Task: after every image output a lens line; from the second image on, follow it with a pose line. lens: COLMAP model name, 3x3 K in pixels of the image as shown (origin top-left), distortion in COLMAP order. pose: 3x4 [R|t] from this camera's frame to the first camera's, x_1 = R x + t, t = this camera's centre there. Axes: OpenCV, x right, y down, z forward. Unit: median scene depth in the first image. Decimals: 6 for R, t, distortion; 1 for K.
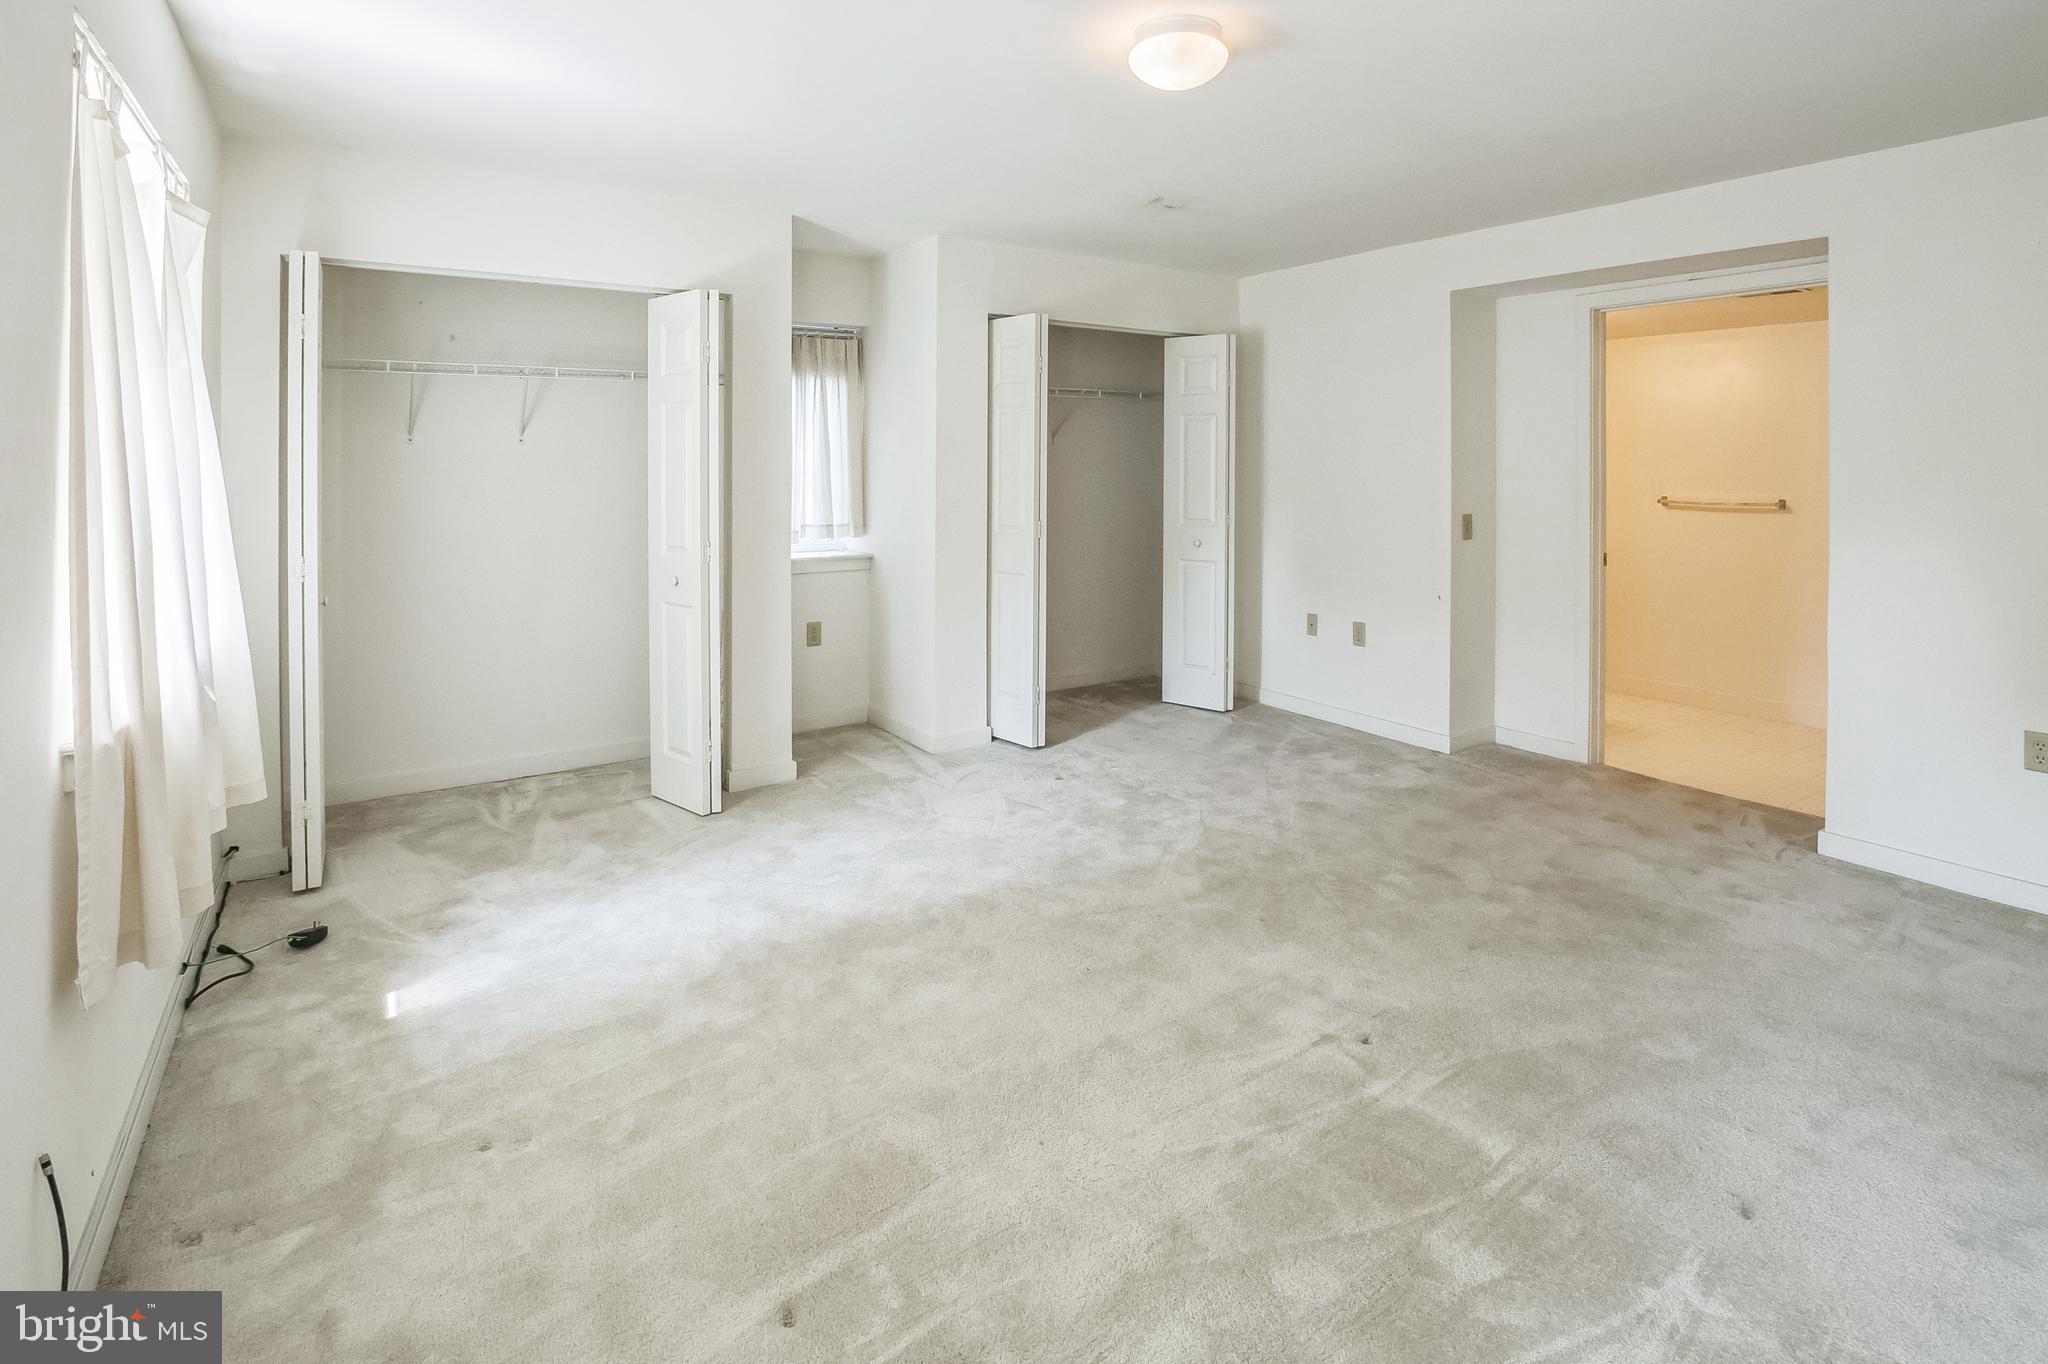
lens RADIAL K [[1014.7, 0, 1018.7], [0, 1014.7, 499.3], [0, 0, 1]] dist [-0.027713, 0.000885]
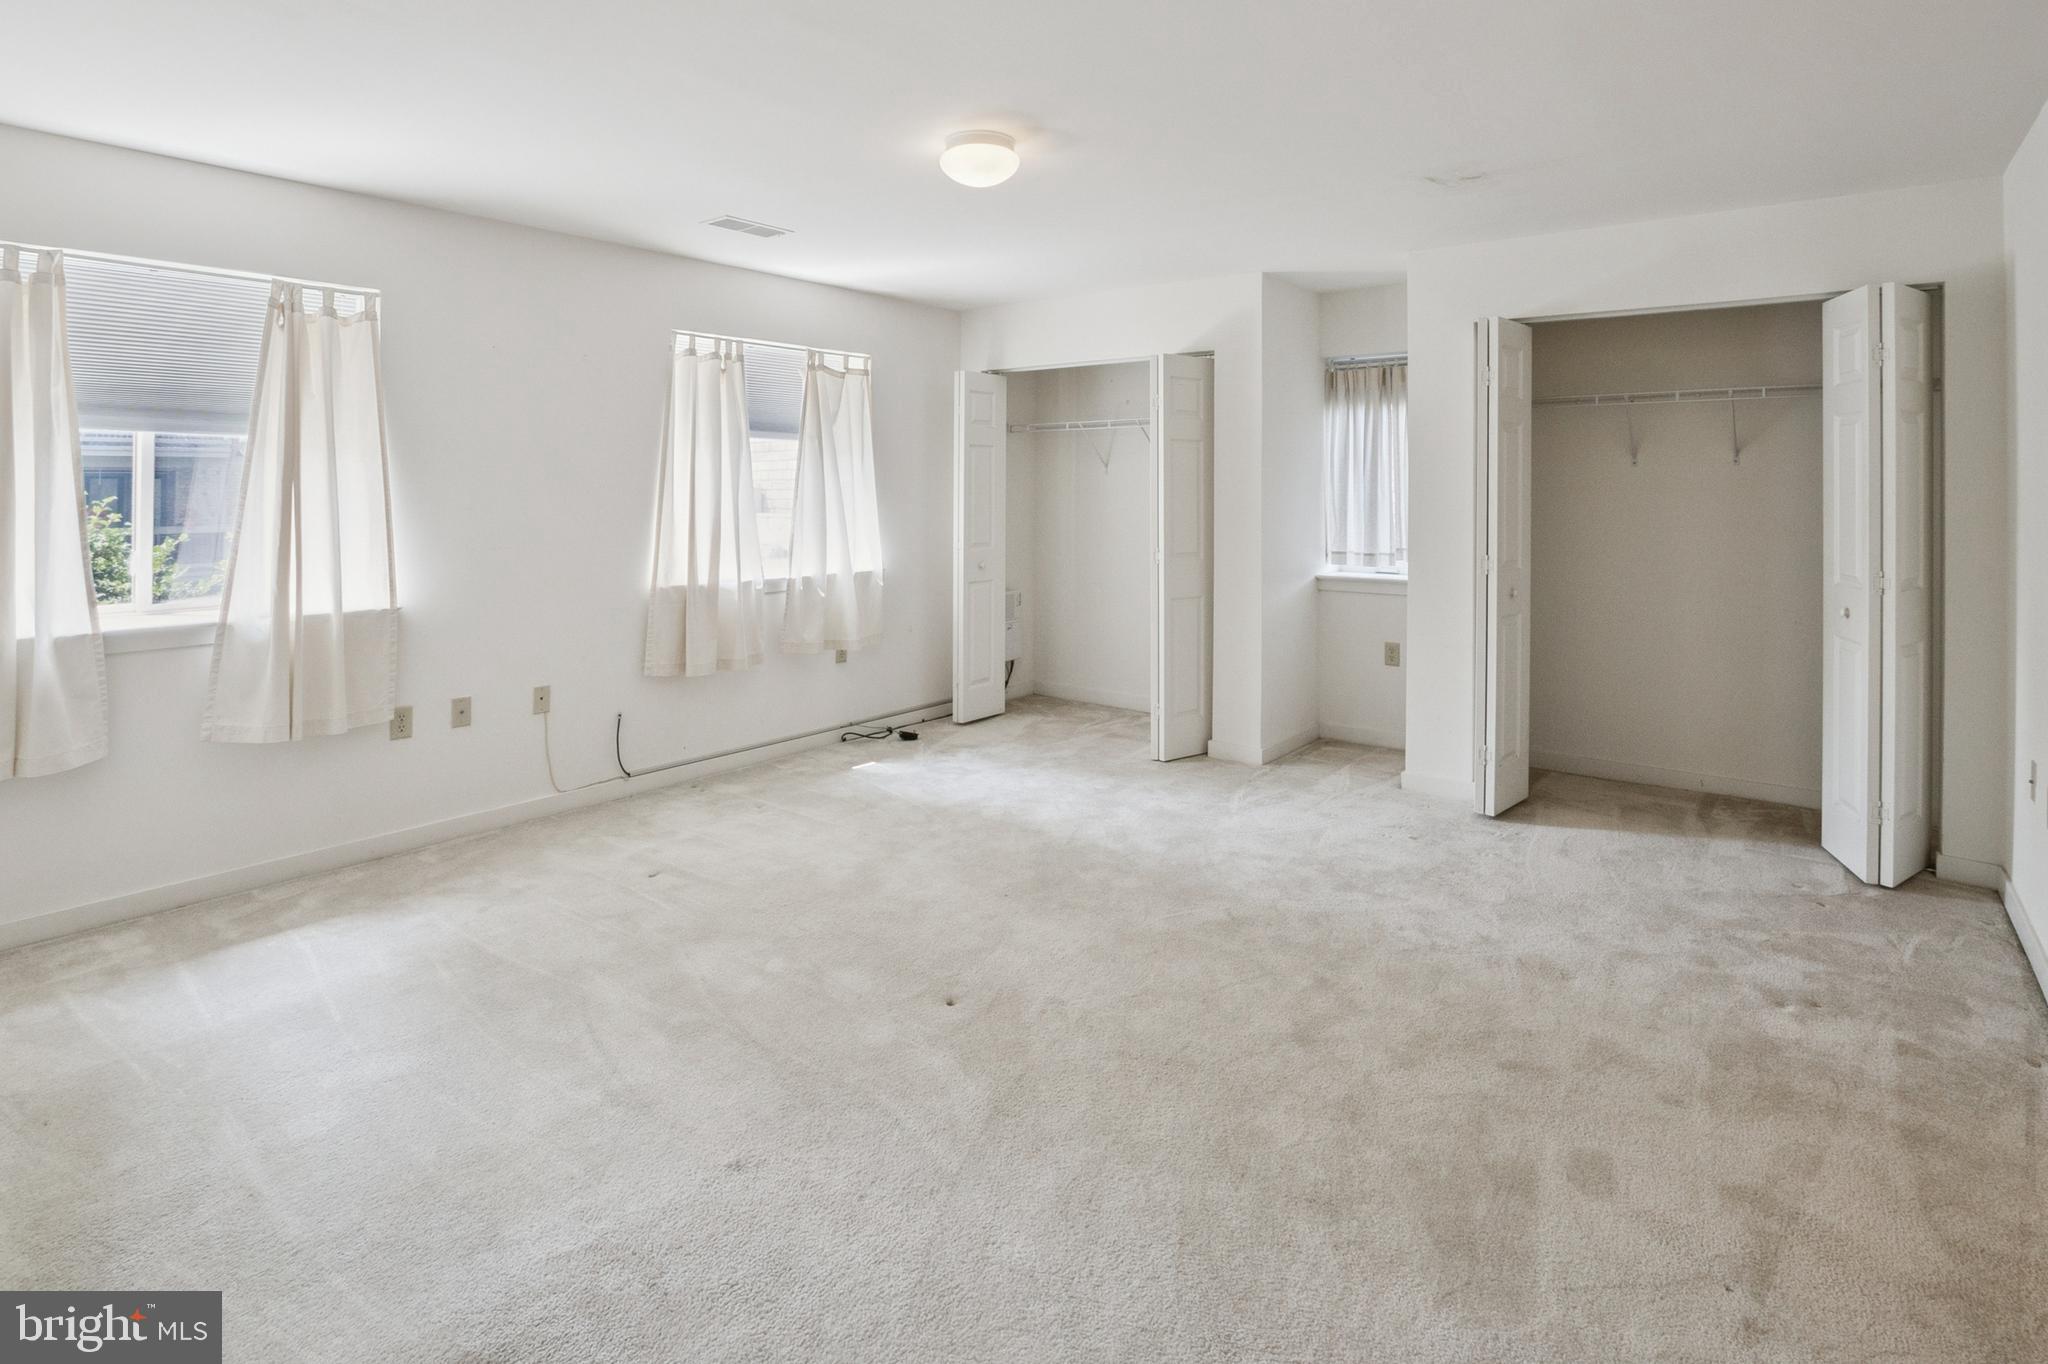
lens RADIAL K [[1010.4, 0, 1052.0], [0, 1010.4, 502.5], [0, 0, 1]] dist [-0.025669, 0.000464]
pose [[0.331722, 0.012315, -0.943297, 0.705929], [-0.036448, 0.999336, 0.000229, -0.009169], [0.942673, 0.034306, 0.331951, 0.358541]]
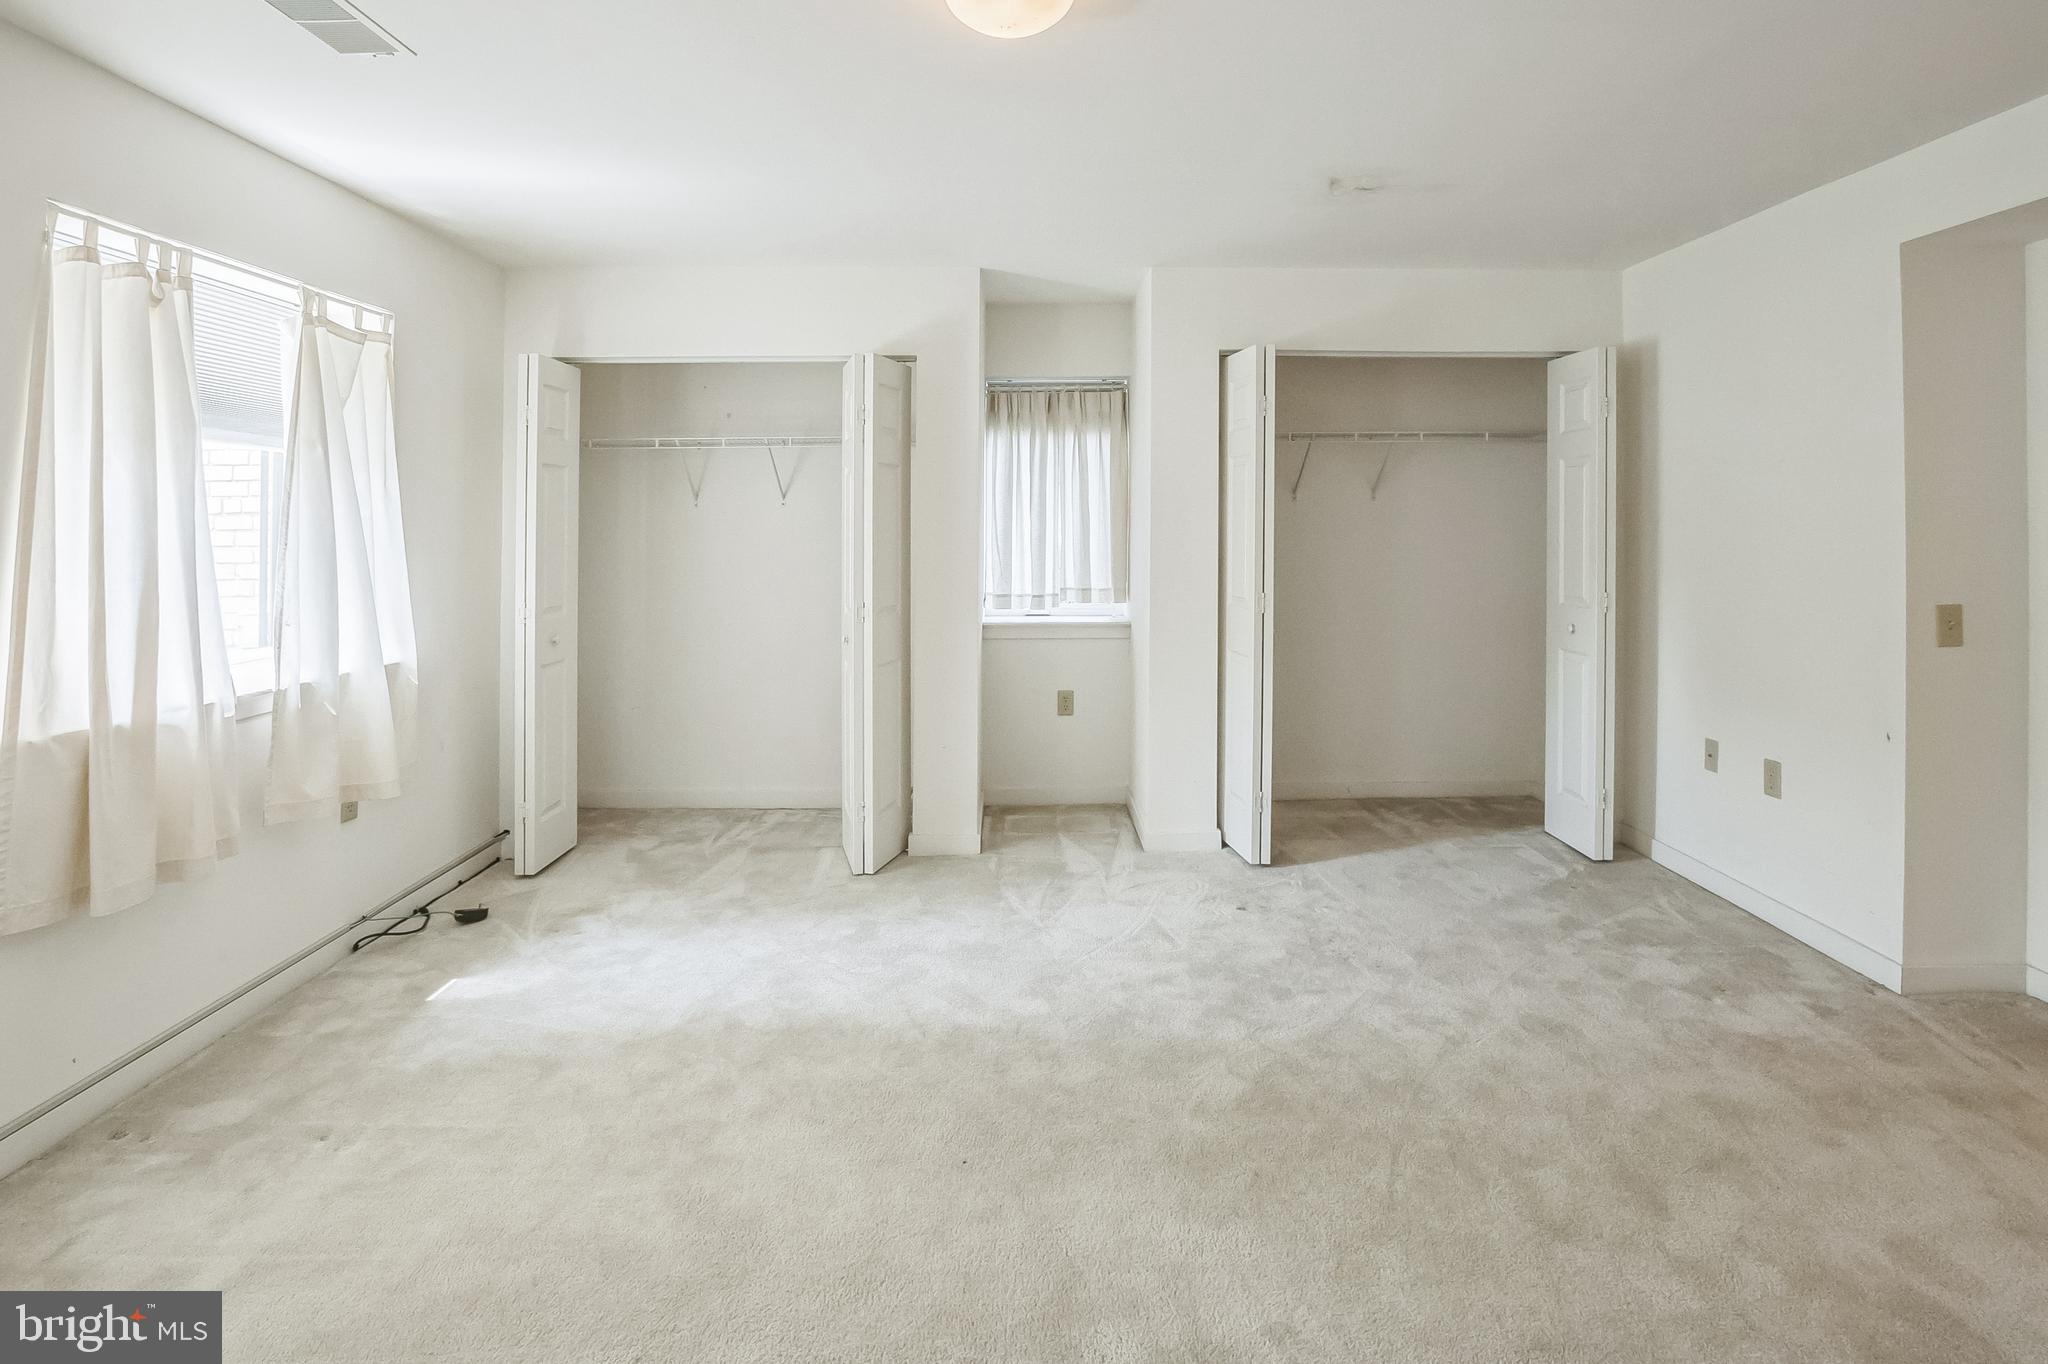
lens RADIAL K [[996.7, 0, 1027.4], [0, 996.7, 530.1], [0, 0, 1]] dist [-0.026671, 0.001404]
pose [[0.839350, 0.000096, -0.543591, 0.301534], [-0.016314, 0.999554, -0.025013, -0.005881], [0.543346, 0.029863, 0.838977, 0.207278]]
